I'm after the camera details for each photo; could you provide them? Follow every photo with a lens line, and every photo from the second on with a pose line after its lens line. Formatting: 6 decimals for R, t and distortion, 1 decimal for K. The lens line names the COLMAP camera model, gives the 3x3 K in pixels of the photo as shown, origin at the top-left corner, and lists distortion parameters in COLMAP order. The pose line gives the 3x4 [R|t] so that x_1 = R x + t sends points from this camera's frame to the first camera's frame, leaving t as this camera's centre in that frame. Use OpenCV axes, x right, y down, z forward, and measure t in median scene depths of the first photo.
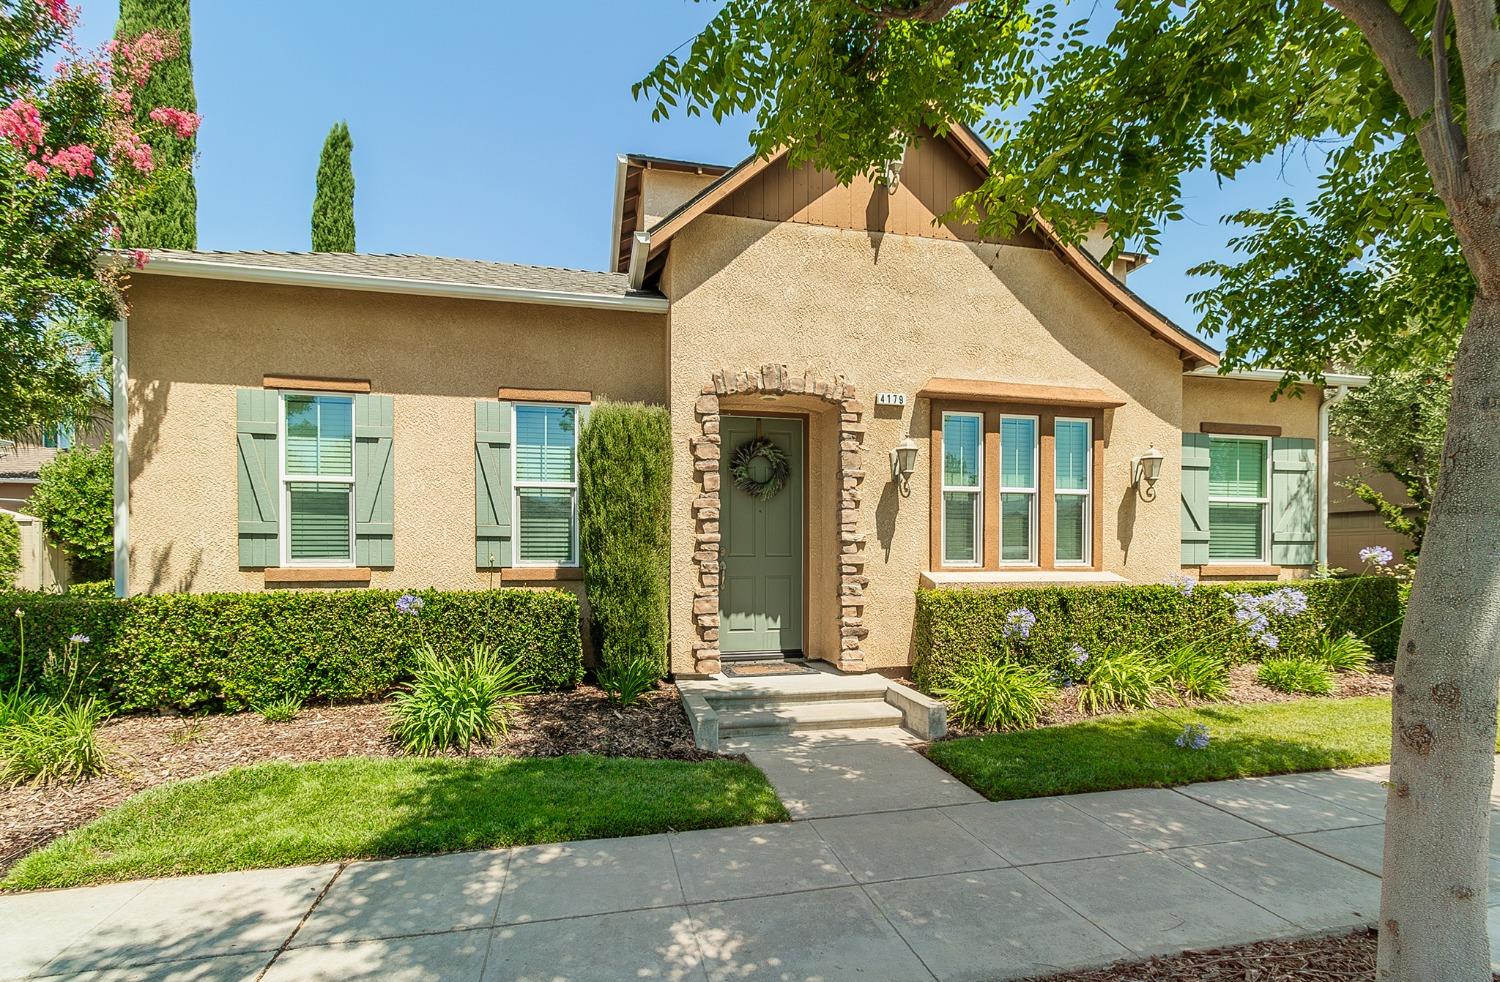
lens RADIAL K [[685.3, 0, 747.2], [0, 685.3, 563.9], [0, 0, 1]] dist [0.002444, -0.000024]
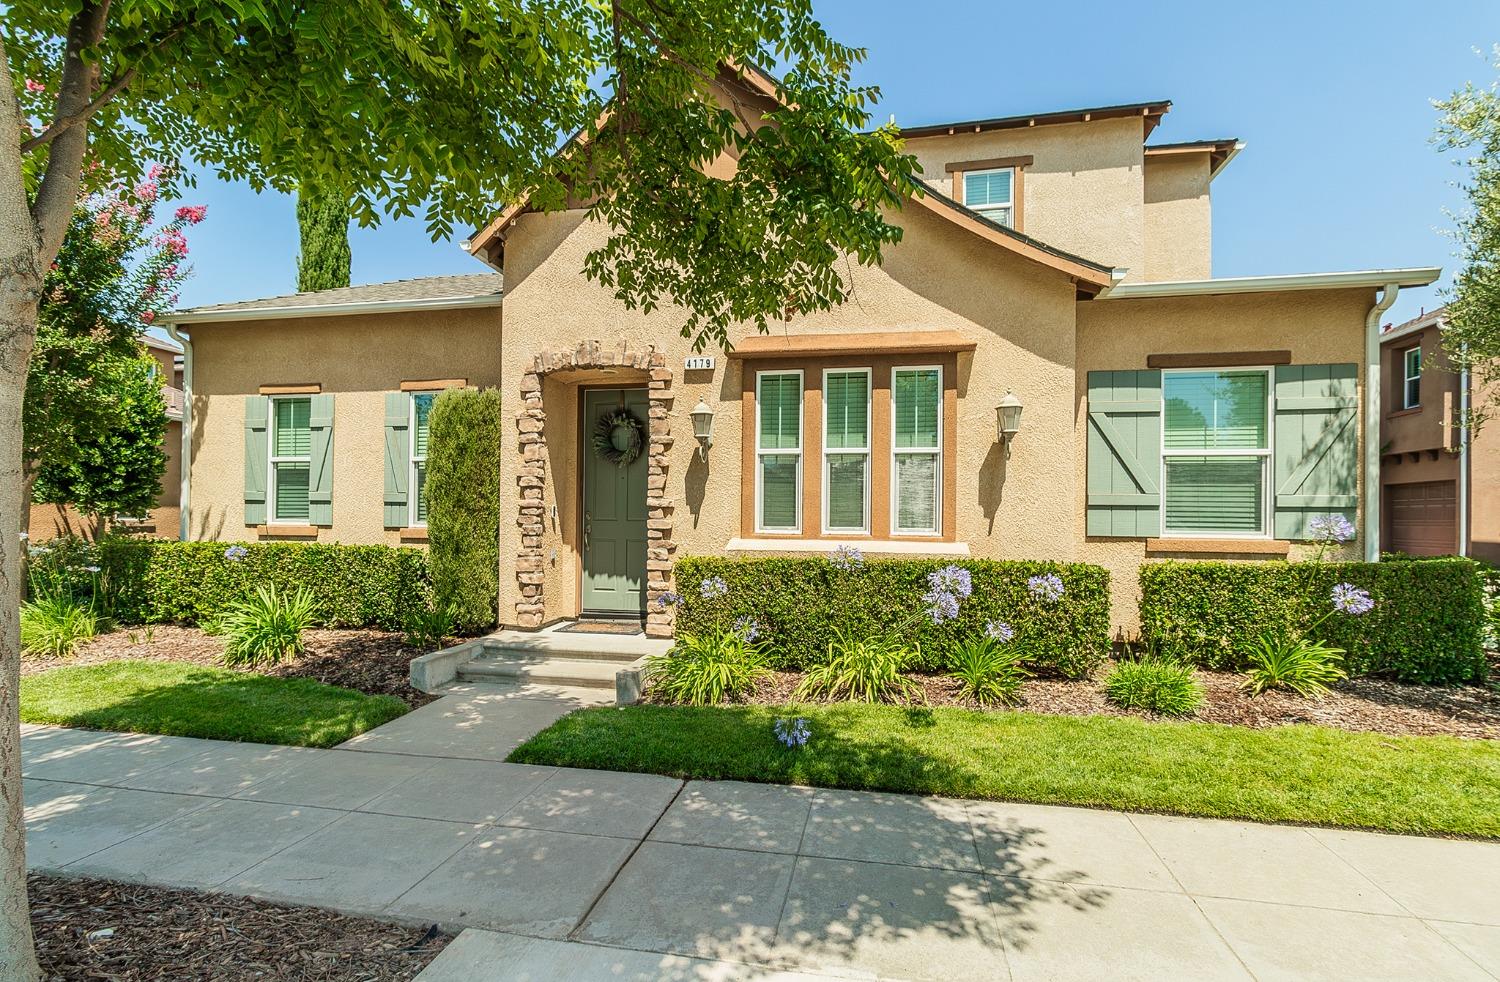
lens RADIAL K [[685.3, 0, 764.3], [0, 685.3, 514.5], [0, 0, 1]] dist [0.002444, -0.000024]
pose [[0.914833, 0.006538, -0.403780, 0.710005], [-0.014735, 0.999744, -0.017196, -0.006279], [0.403564, 0.021681, 0.914695, 0.136469]]
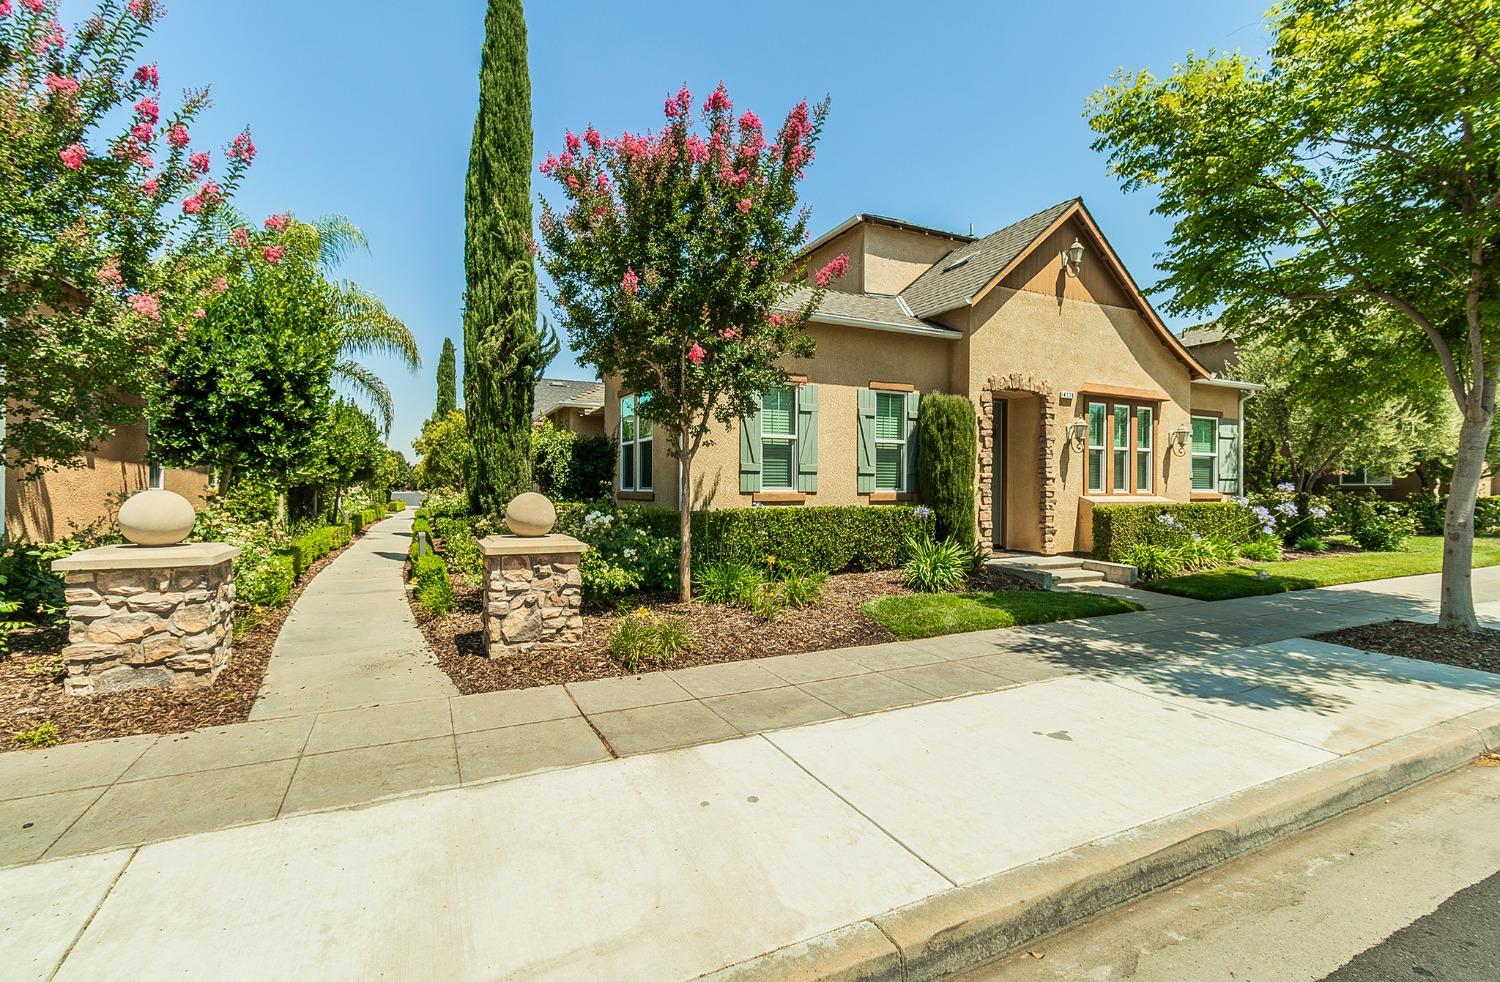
lens RADIAL K [[685.3, 0, 738.7], [0, 685.3, 485.3], [0, 0, 1]] dist [0.002444, -0.000024]
pose [[0.971881, 0.004342, 0.235432, -1.003563], [-0.001229, 0.999910, -0.013365, 0.009220], [-0.235468, 0.012700, 0.971799, -0.472375]]
